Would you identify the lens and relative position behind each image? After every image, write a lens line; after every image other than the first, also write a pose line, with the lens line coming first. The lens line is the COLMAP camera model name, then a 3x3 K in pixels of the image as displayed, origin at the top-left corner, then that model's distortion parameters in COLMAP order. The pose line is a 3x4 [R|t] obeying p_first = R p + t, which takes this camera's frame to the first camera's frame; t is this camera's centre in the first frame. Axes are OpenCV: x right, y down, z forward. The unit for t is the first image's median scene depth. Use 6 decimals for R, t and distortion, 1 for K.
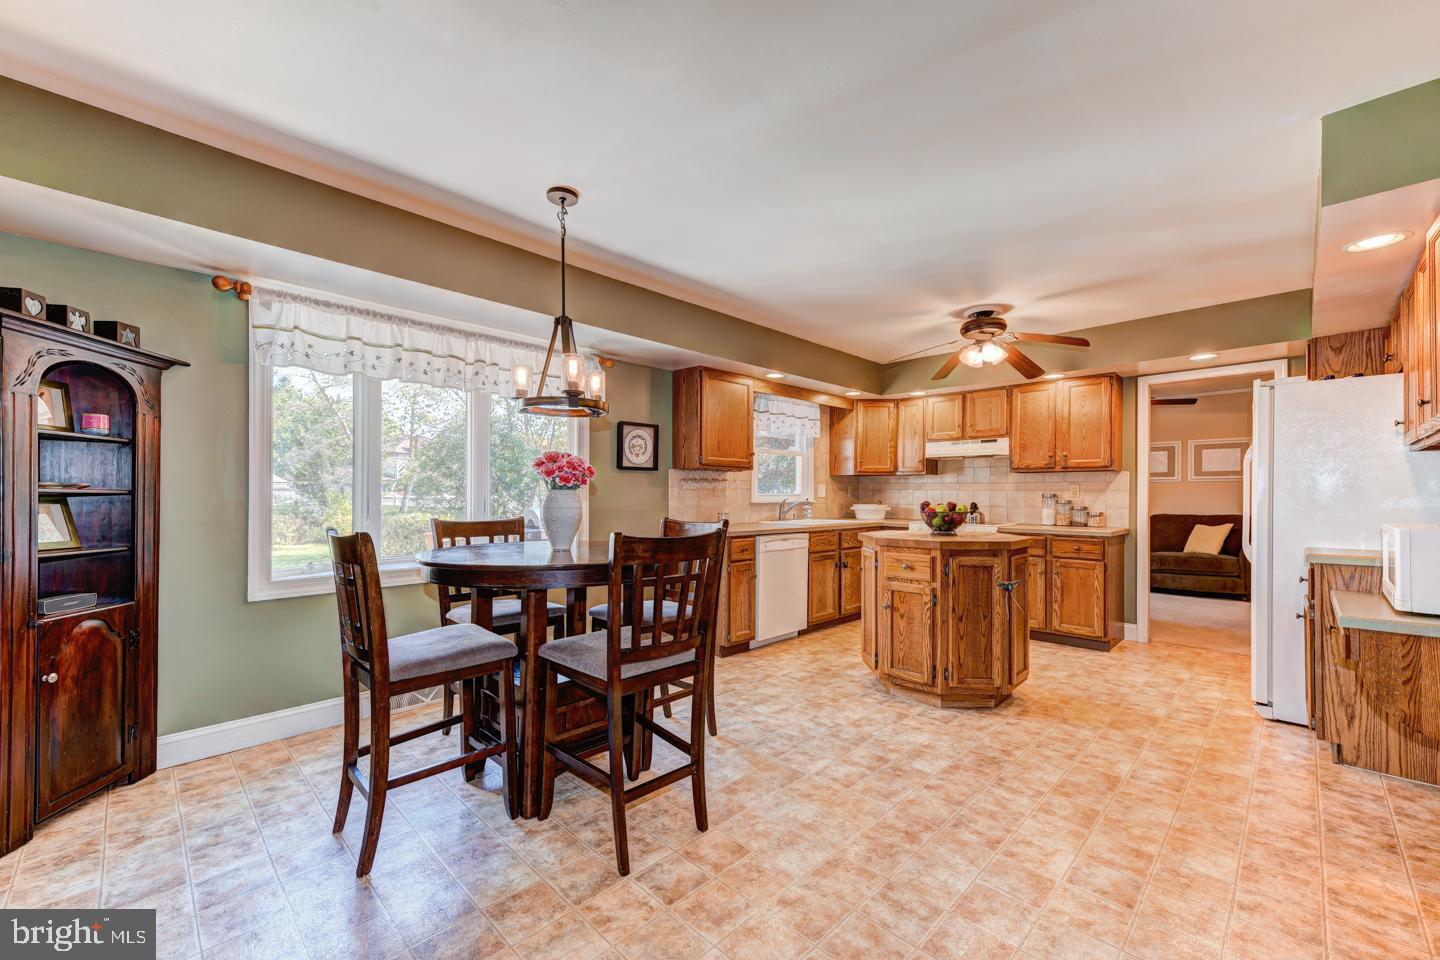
lens RADIAL K [[577.2, 0, 719.6], [0, 577.2, 497.6], [0, 0, 1]] dist [0.013924, 0.000064]
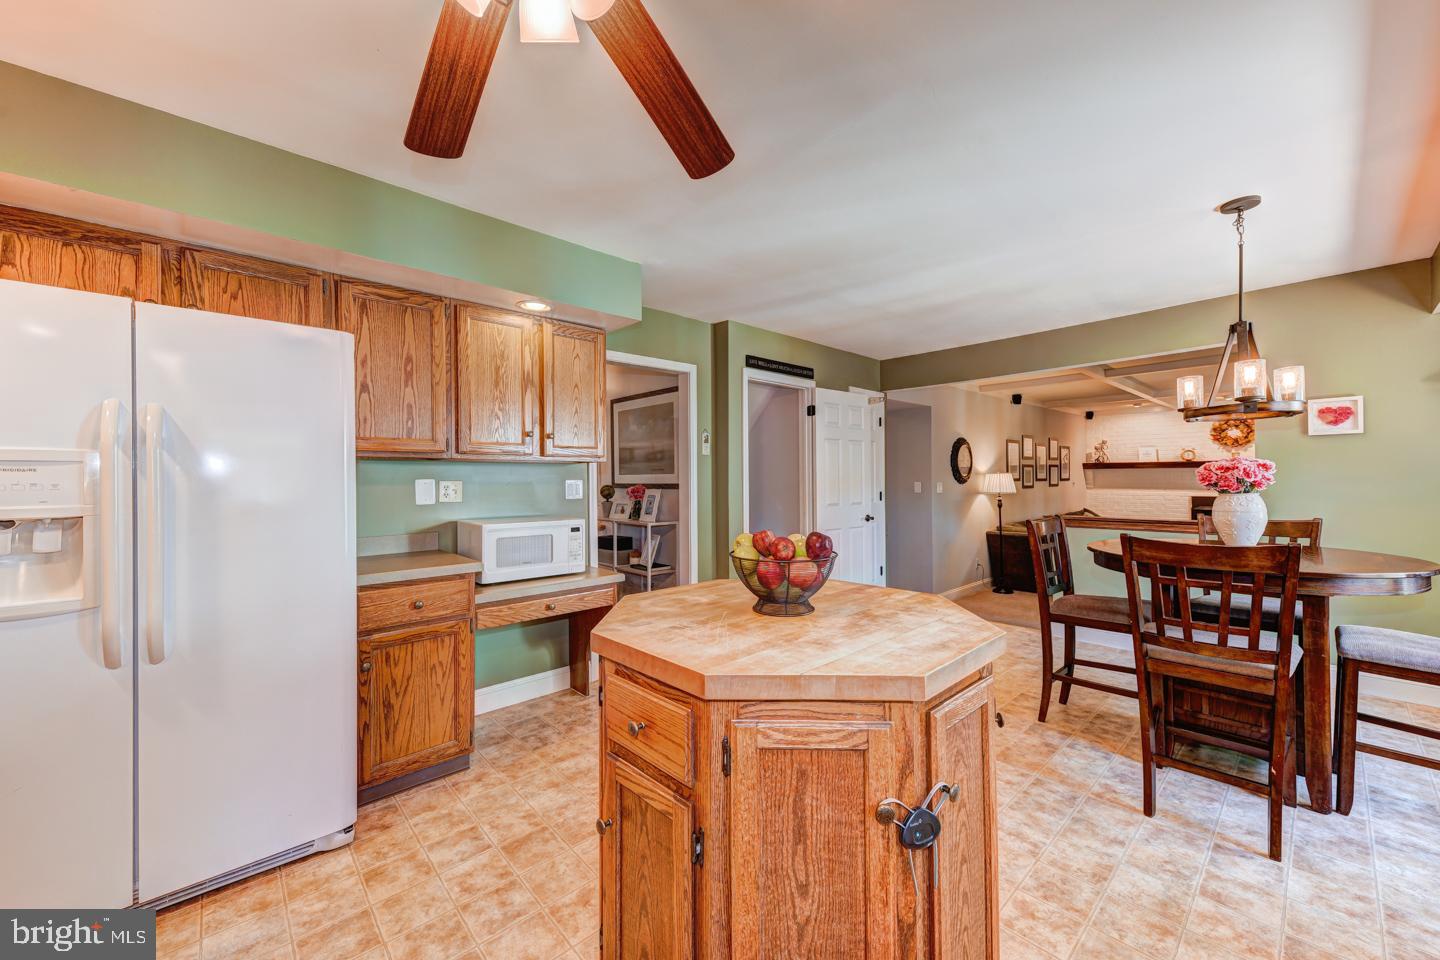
lens RADIAL K [[542.7, 0, 720.0], [0, 542.7, 480.0], [0, 0, 1]] dist [0.001433, 0.000084]
pose [[-0.999213, 0.005014, 0.039353, 0.602716], [0.005030, 0.999987, 0.000320, -0.041412], [-0.039350, 0.000518, -0.999225, 1.995784]]
